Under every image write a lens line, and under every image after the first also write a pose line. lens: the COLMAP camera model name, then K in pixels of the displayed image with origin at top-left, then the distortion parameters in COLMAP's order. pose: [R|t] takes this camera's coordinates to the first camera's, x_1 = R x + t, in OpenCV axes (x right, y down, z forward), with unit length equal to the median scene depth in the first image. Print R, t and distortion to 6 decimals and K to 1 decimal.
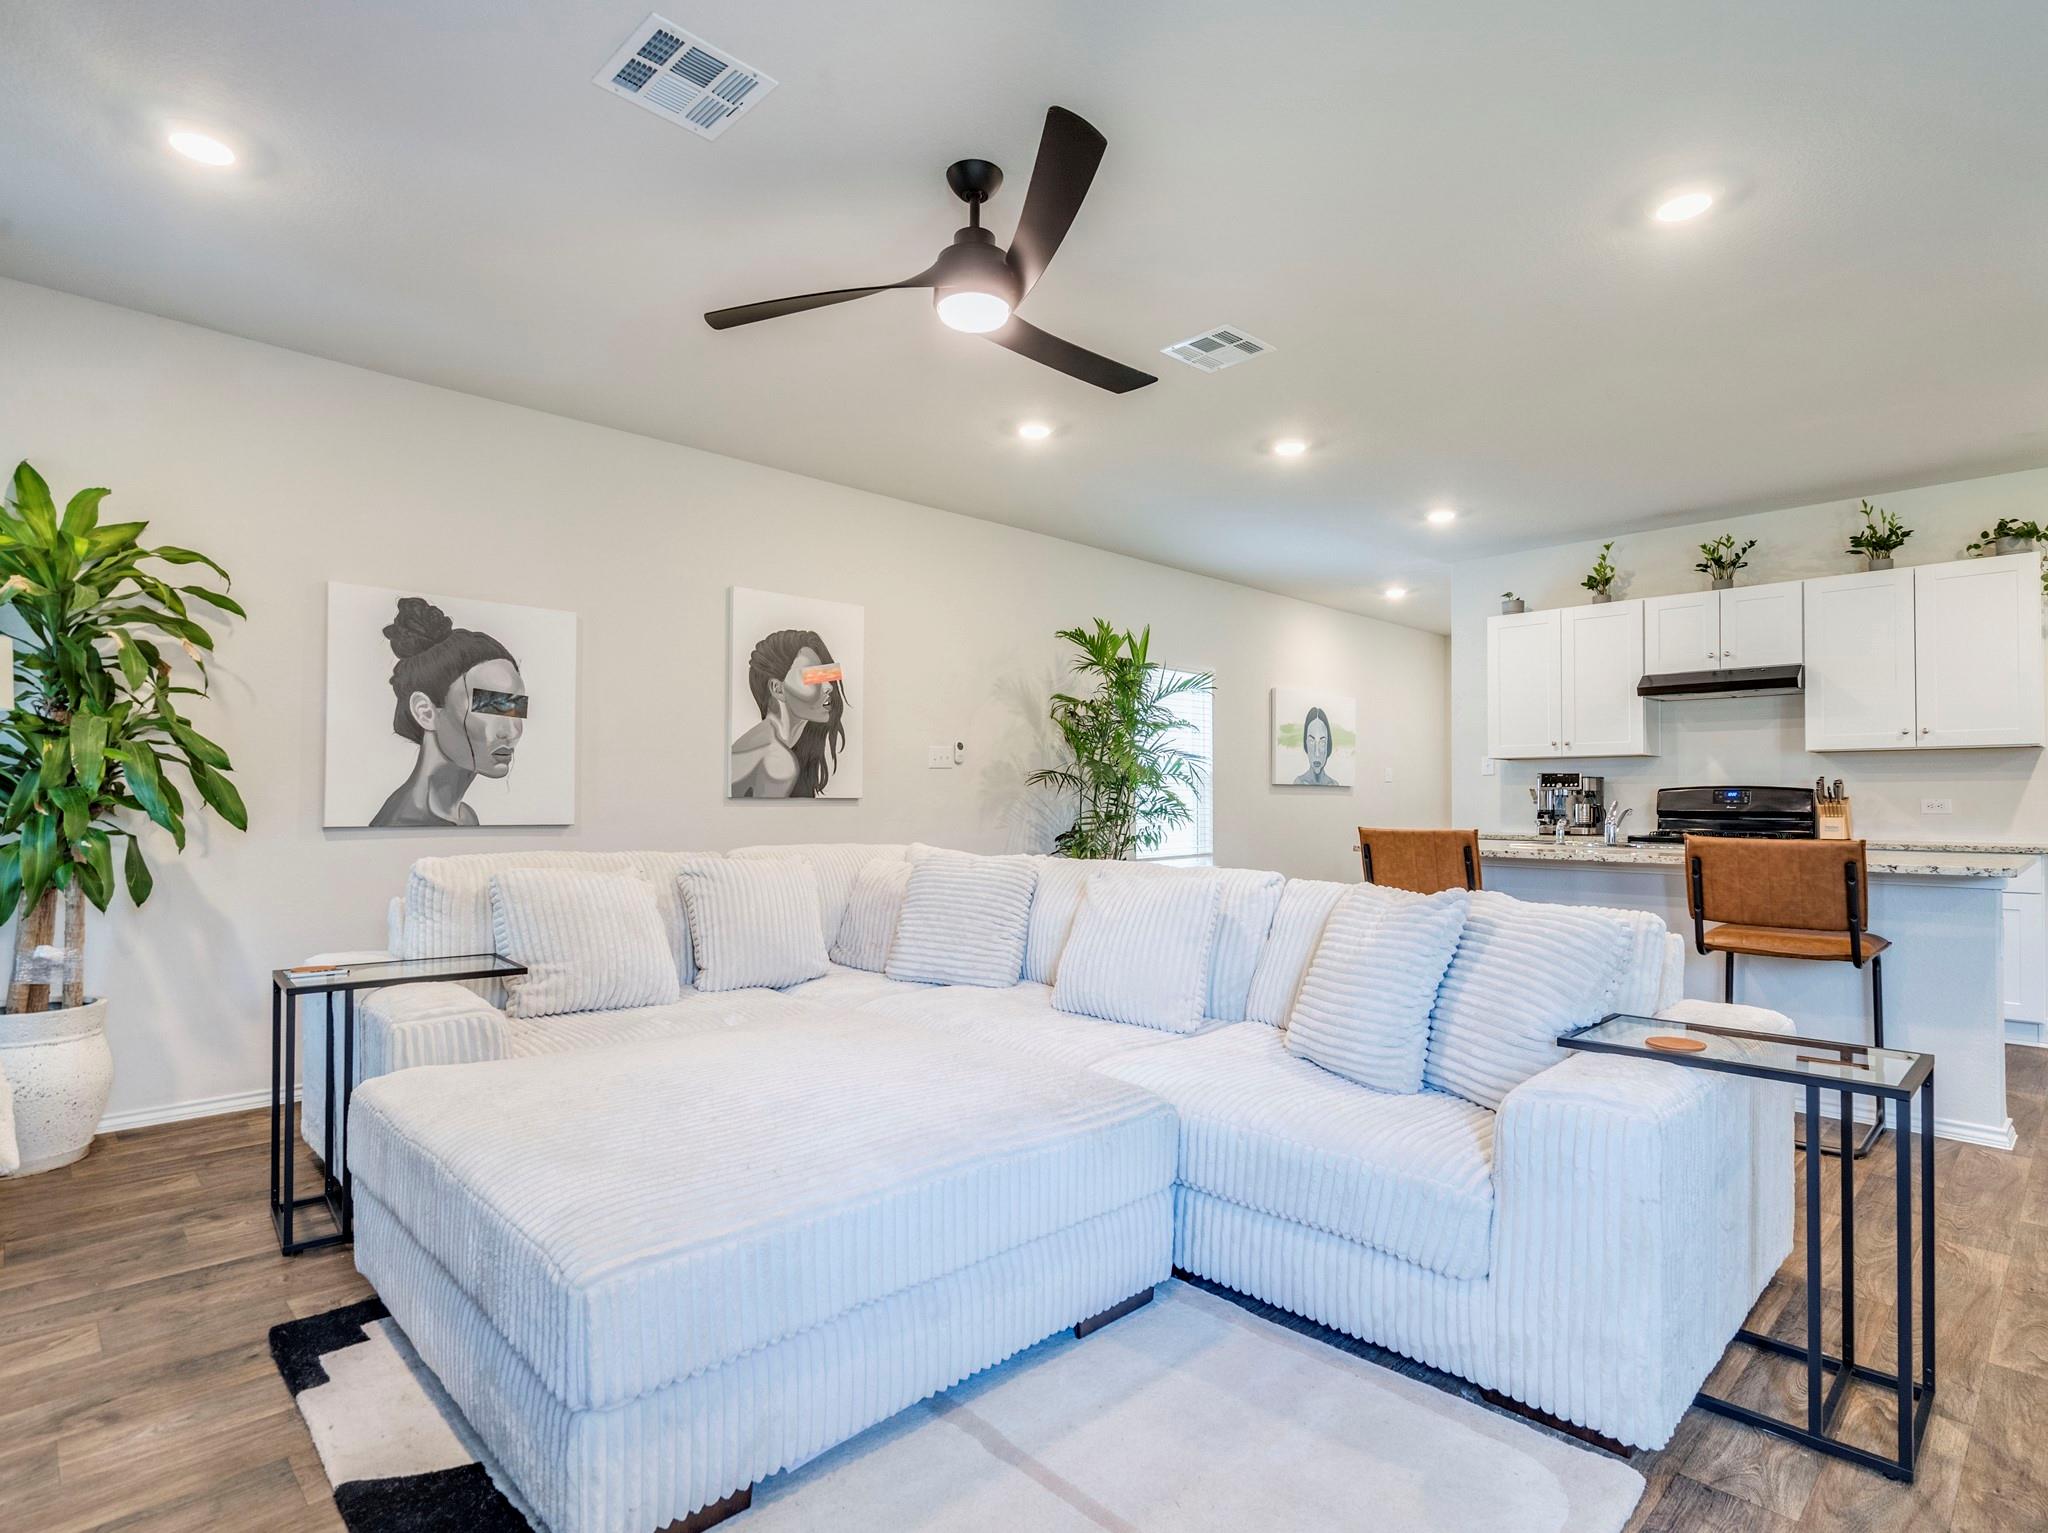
lens RADIAL K [[1081.2, 0, 1026.1], [0, 1081.2, 797.5], [0, 0, 1]] dist [0.000563, -0.000923]
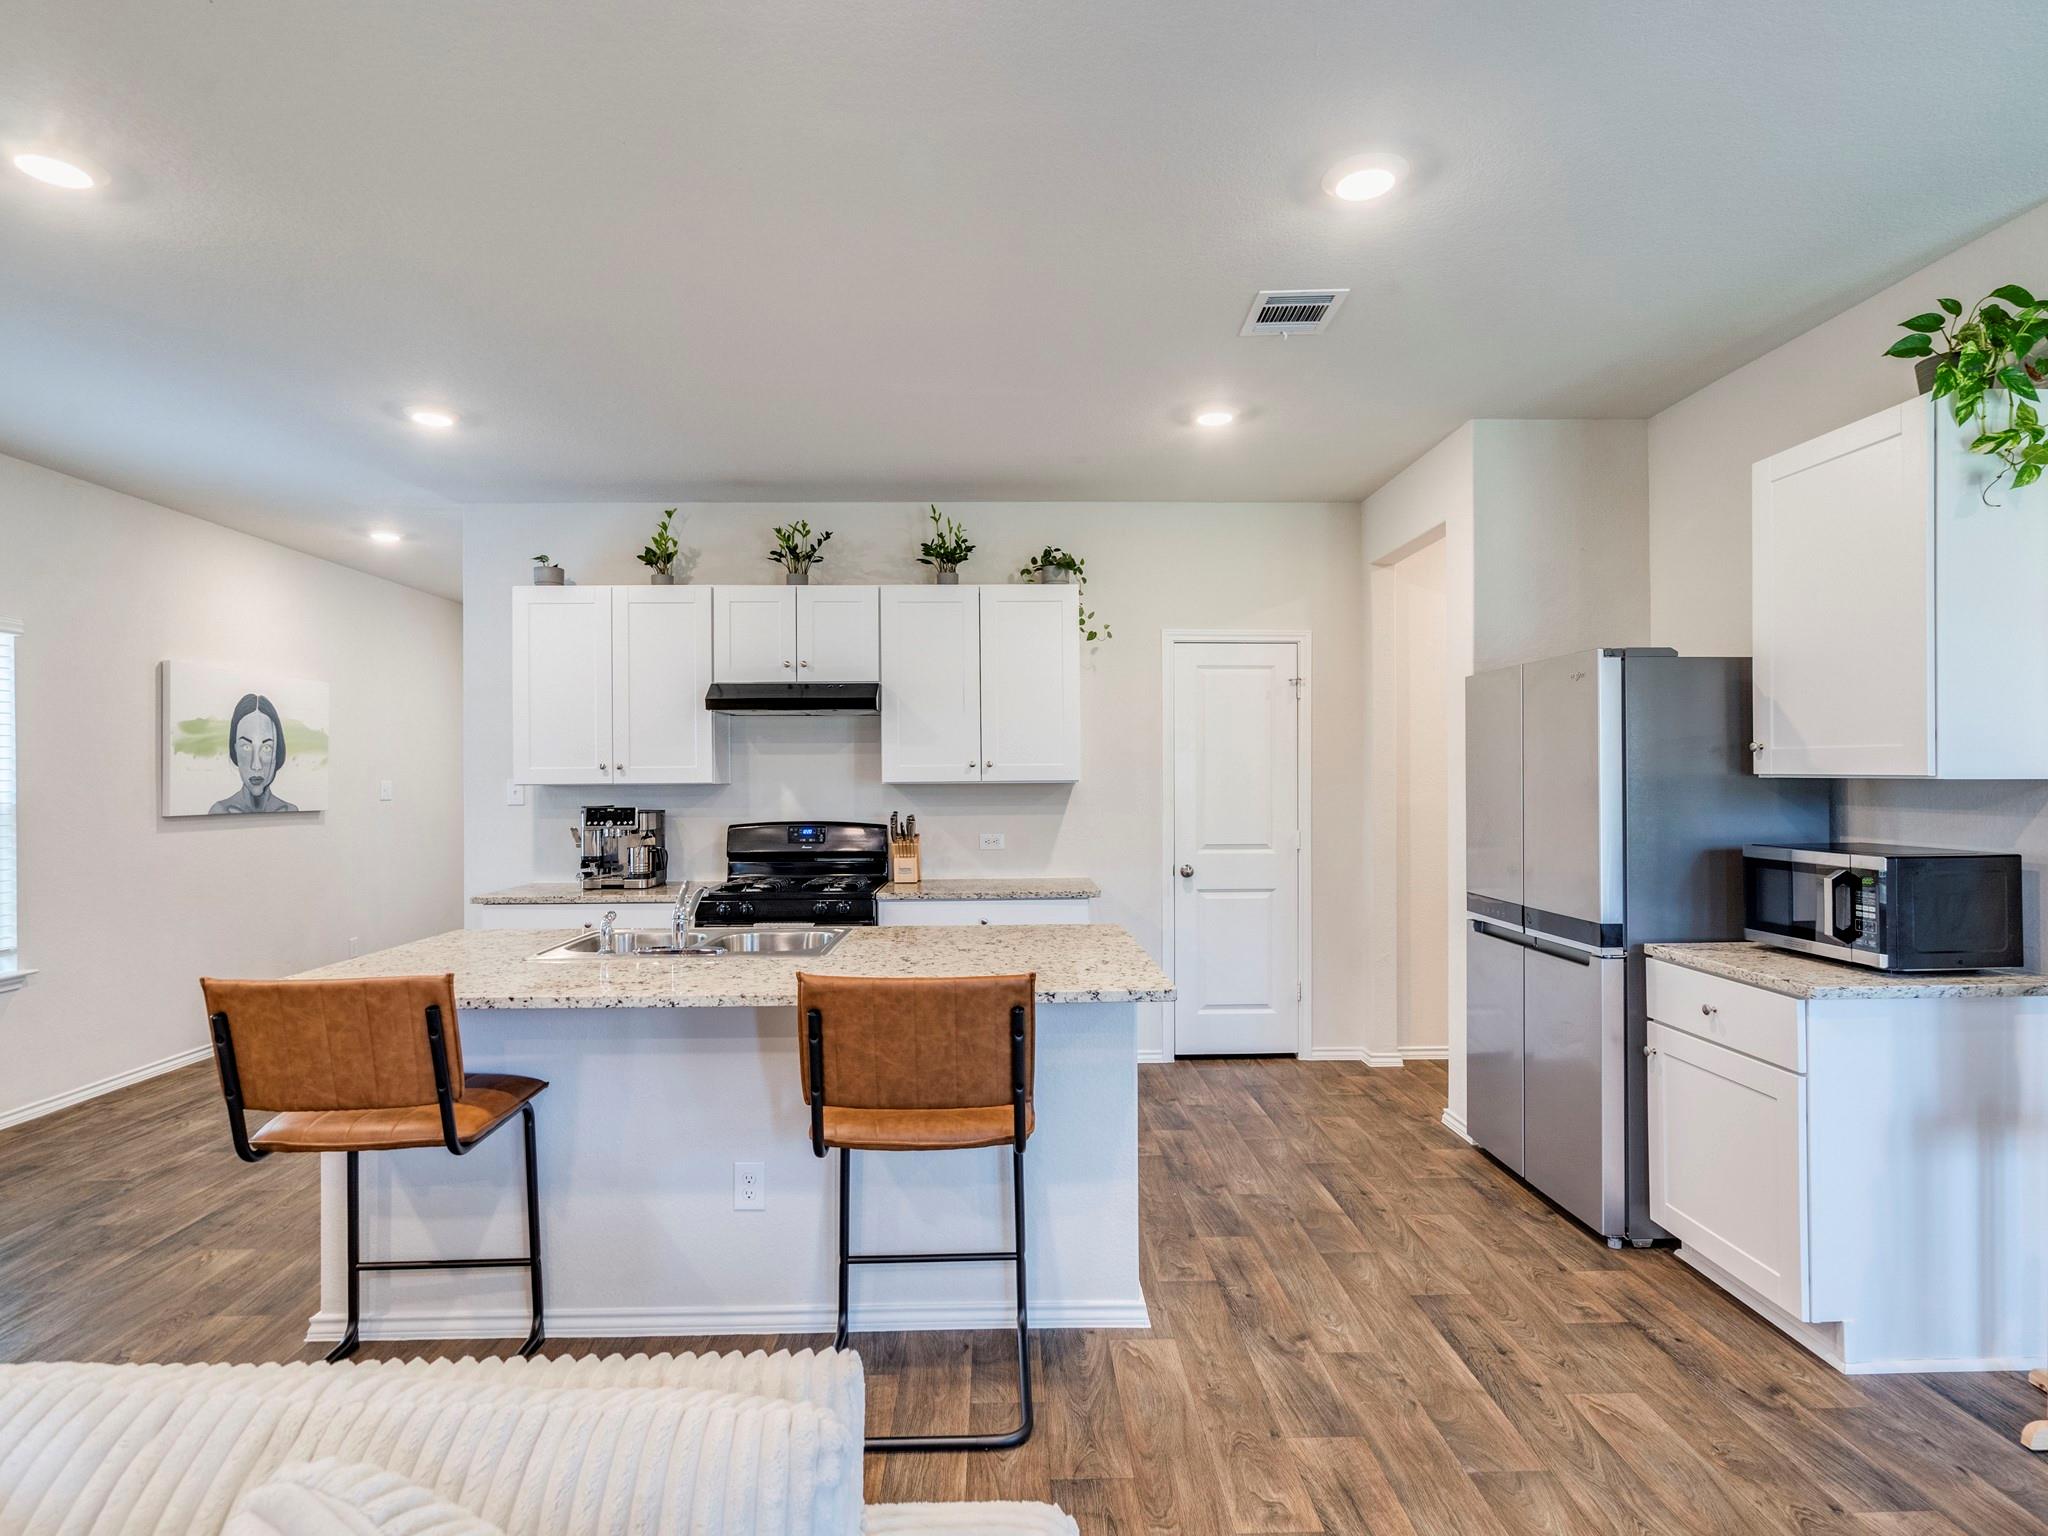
lens RADIAL K [[1069.3, 0, 1014.2], [0, 1069.3, 756.9], [0, 0, 1]] dist [0.000159, 0.000039]
pose [[0.687707, 0.005650, 0.725967, 0.163466], [0.004628, 0.999915, -0.012166, -0.050212], [-0.725974, 0.011726, 0.687622, 0.317403]]
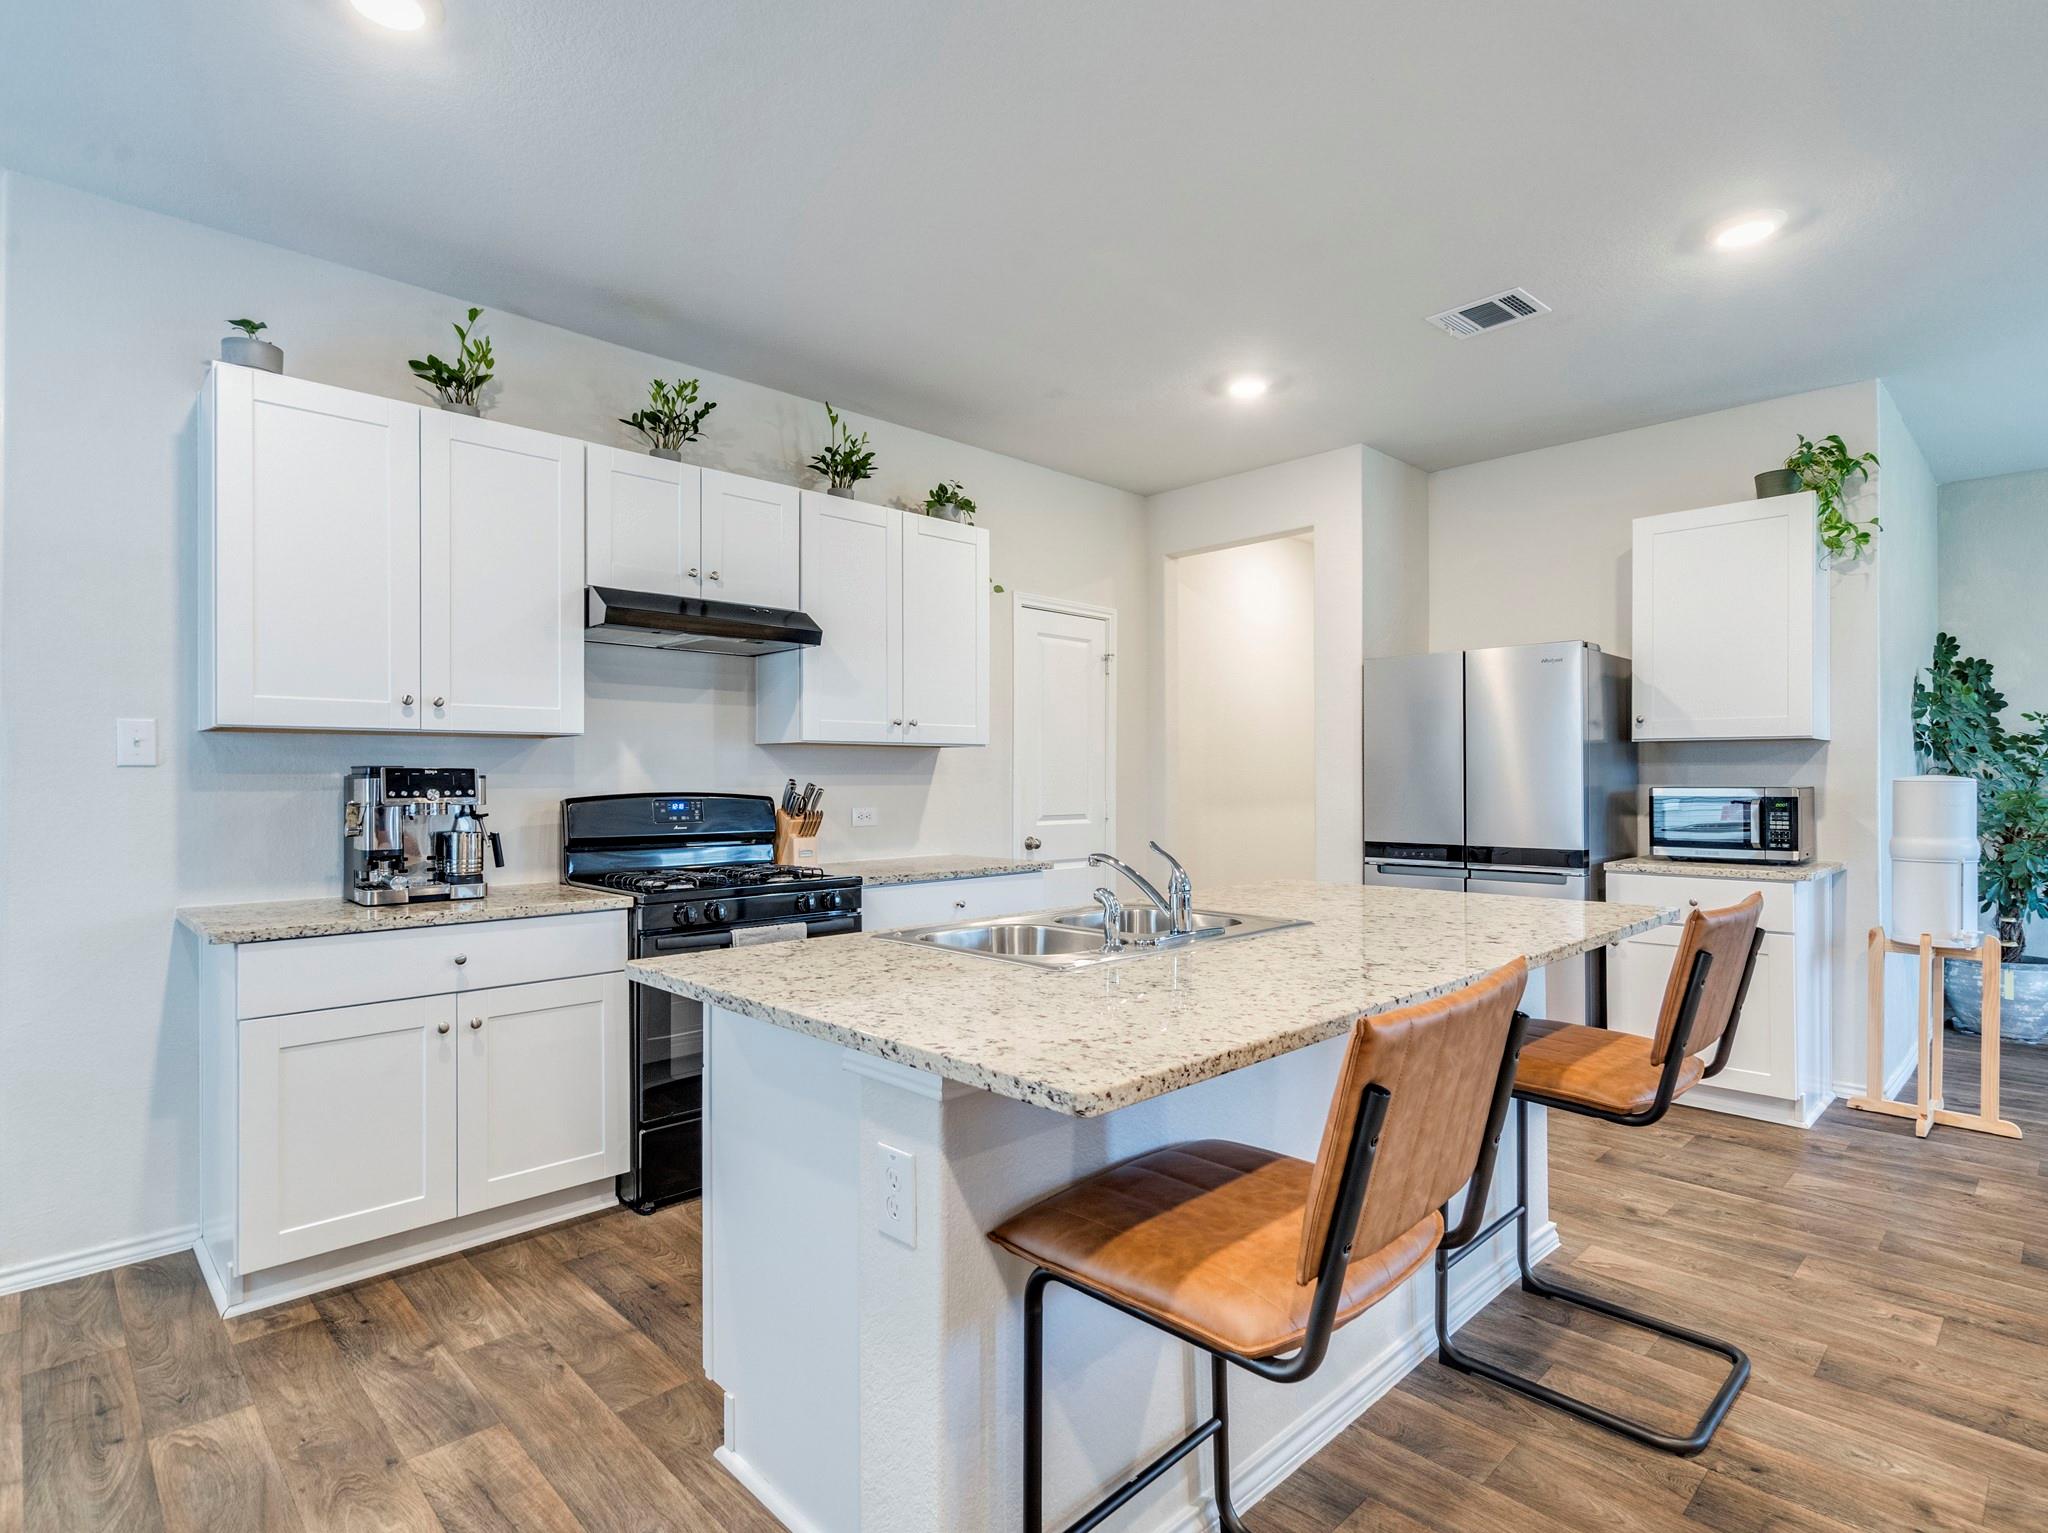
lens RADIAL K [[1050.7, 0, 1026.4], [0, 1050.7, 753.1], [0, 0, 1]] dist [-0.029250, 0.023605]
pose [[-0.007845, -0.002233, 0.999967, 0.058894], [-0.022937, 0.999735, 0.002053, -0.037952], [-0.999706, -0.022920, -0.007894, 0.814023]]
